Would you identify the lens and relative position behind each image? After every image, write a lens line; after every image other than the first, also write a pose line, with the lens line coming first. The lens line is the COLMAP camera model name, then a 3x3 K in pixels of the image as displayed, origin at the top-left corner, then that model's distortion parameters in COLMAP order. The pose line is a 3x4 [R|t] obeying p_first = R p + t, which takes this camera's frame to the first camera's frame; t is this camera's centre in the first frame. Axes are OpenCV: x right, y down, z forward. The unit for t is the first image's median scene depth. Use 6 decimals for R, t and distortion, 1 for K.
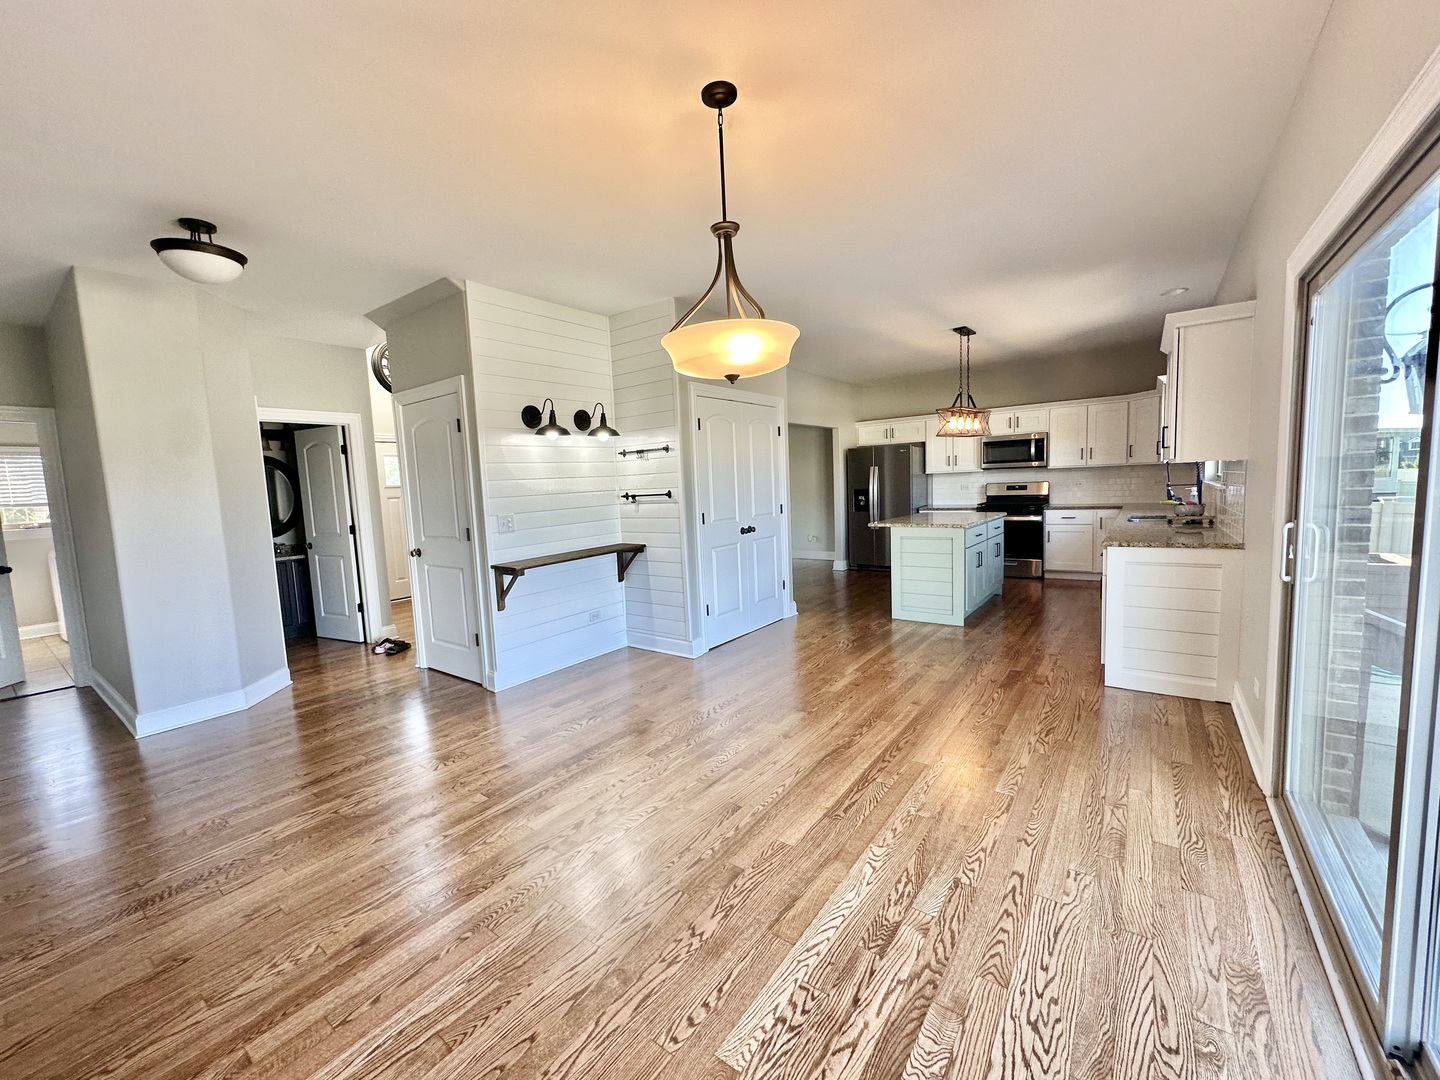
lens RADIAL K [[575.4, 0, 719.1], [0, 575.4, 538.2], [0, 0, 1]] dist [-0.003779, 0.000845]
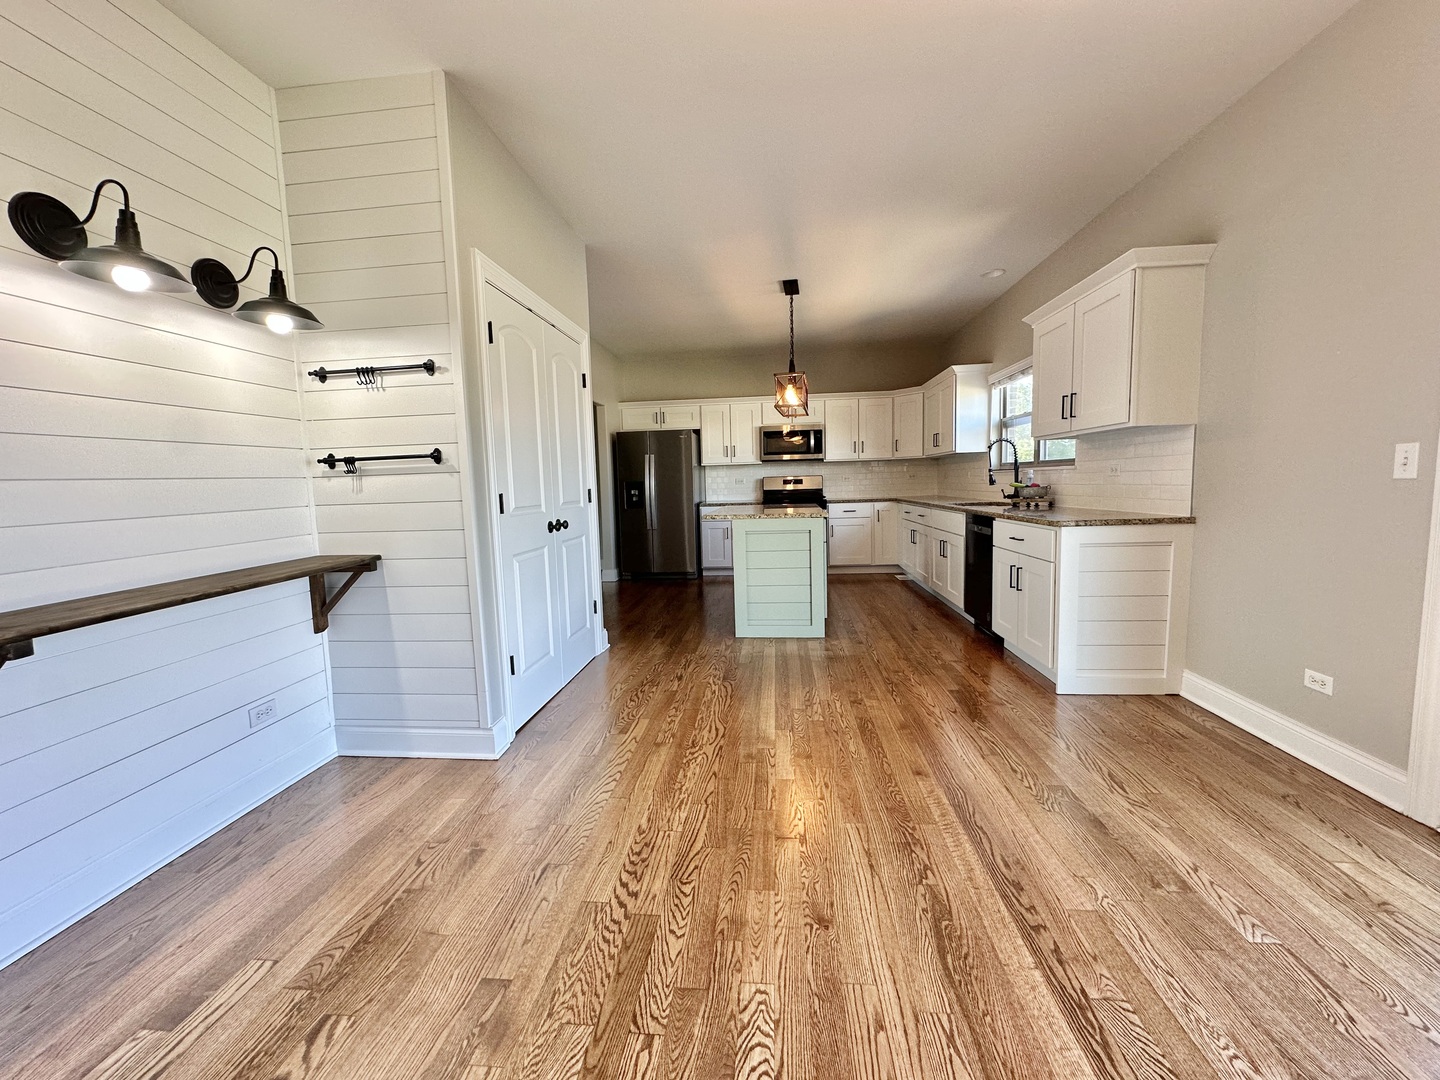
lens RADIAL K [[575.4, 0, 718.9], [0, 575.4, 539.6], [0, 0, 1]] dist [-0.003779, 0.000845]
pose [[0.859560, -0.034130, 0.509895, -0.127674], [0.042265, 0.999097, -0.004374, 0.011557], [-0.509285, 0.025310, 0.860226, 0.398046]]
